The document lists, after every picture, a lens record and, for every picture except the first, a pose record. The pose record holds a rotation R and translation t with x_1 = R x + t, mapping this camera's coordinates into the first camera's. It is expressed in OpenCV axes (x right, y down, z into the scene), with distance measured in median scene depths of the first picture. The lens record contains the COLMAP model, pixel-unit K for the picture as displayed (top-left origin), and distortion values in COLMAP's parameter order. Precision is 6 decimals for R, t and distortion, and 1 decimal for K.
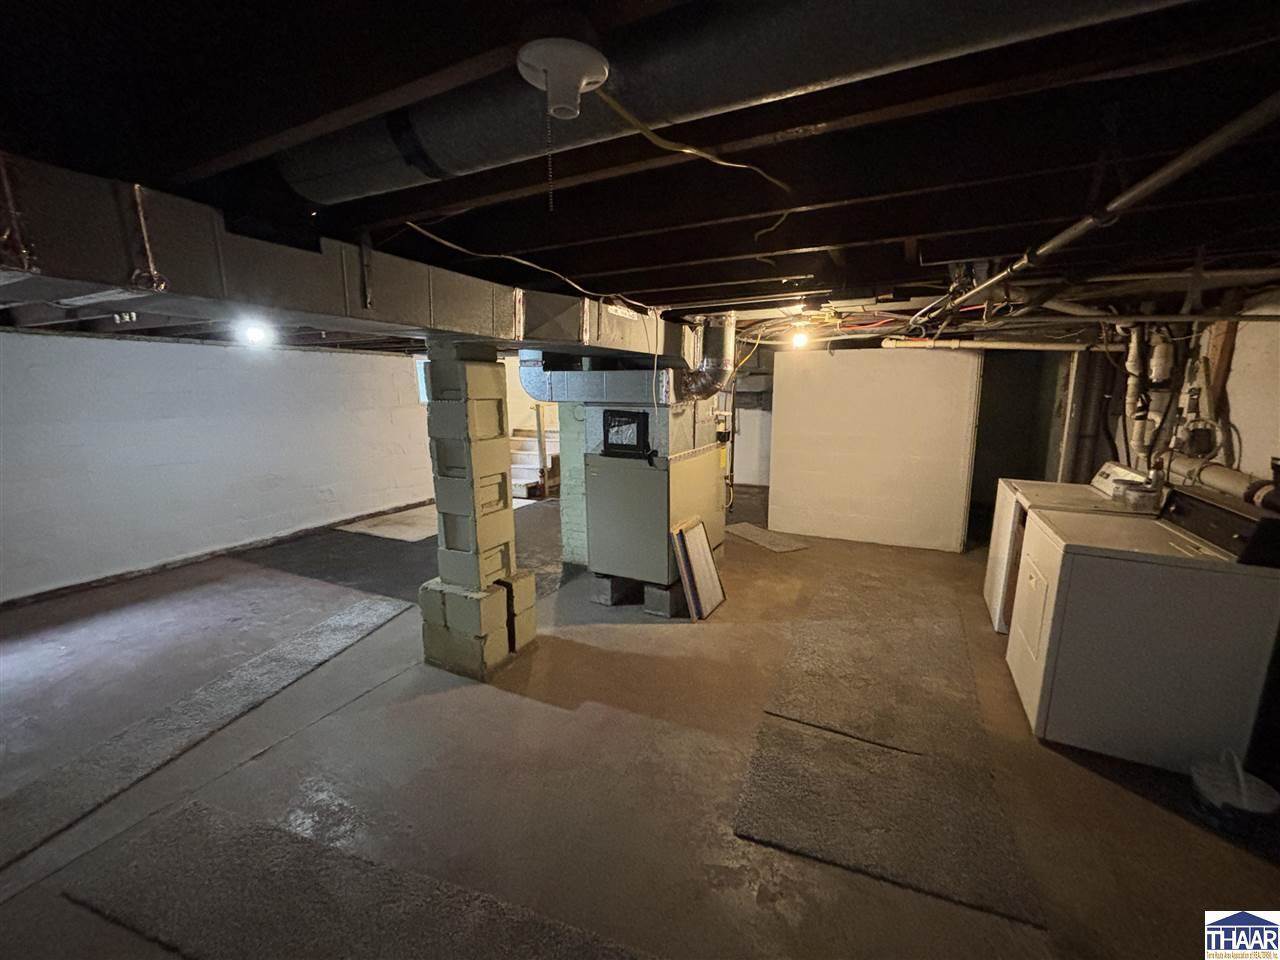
lens RADIAL K [[516.2, 0, 640.5], [0, 516.2, 483.7], [0, 0, 1]] dist [-0.000129, 0.001872]
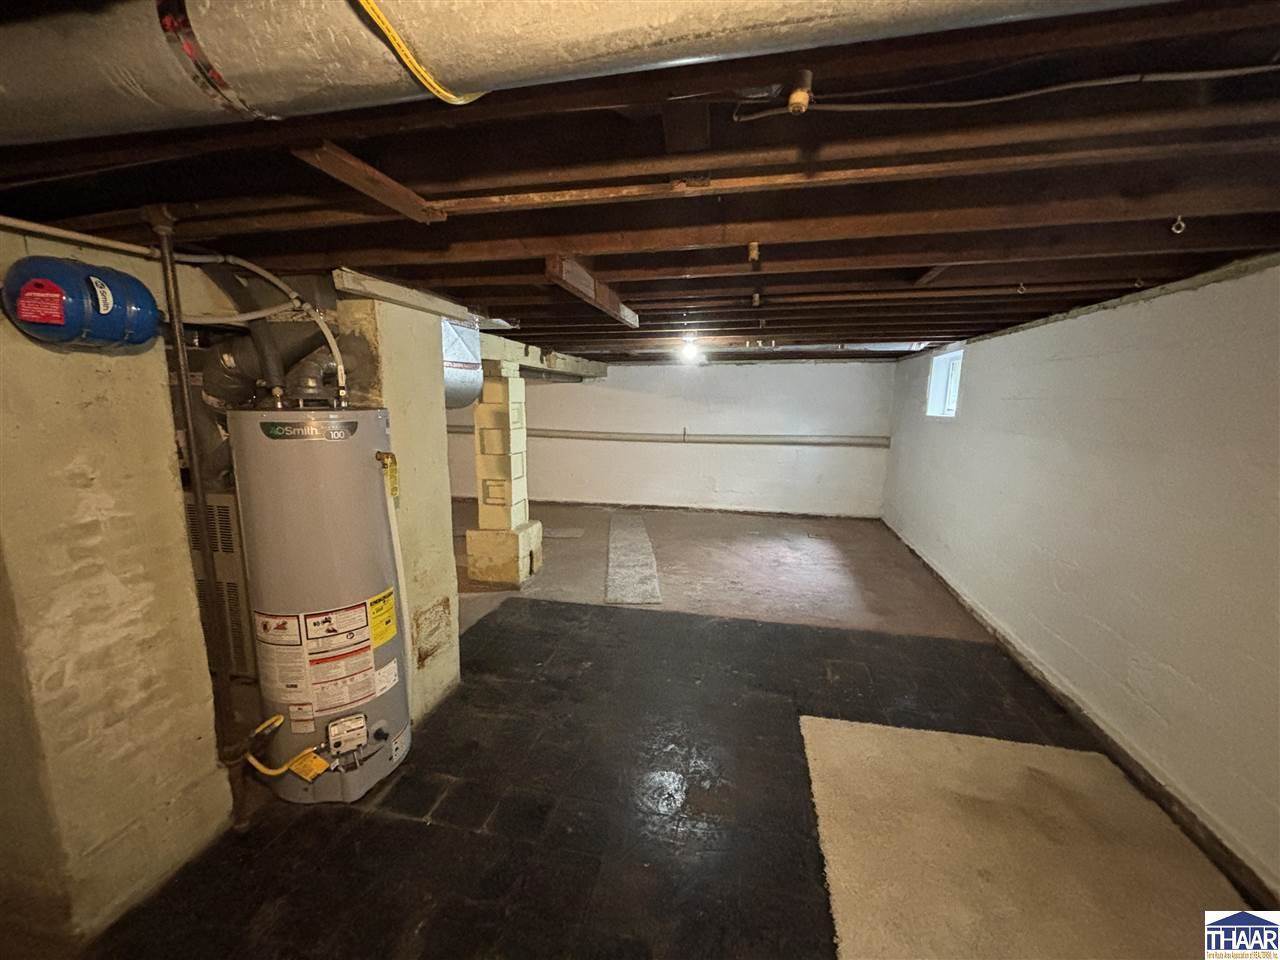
lens RADIAL K [[516.2, 0, 640.7], [0, 516.2, 480.7], [0, 0, 1]] dist [-0.000129, 0.001872]
pose [[-0.967731, 0.047347, -0.247498, -0.272023], [-0.040218, 0.940577, 0.337189, -0.365971], [0.248756, 0.336262, -0.908321, 1.950639]]
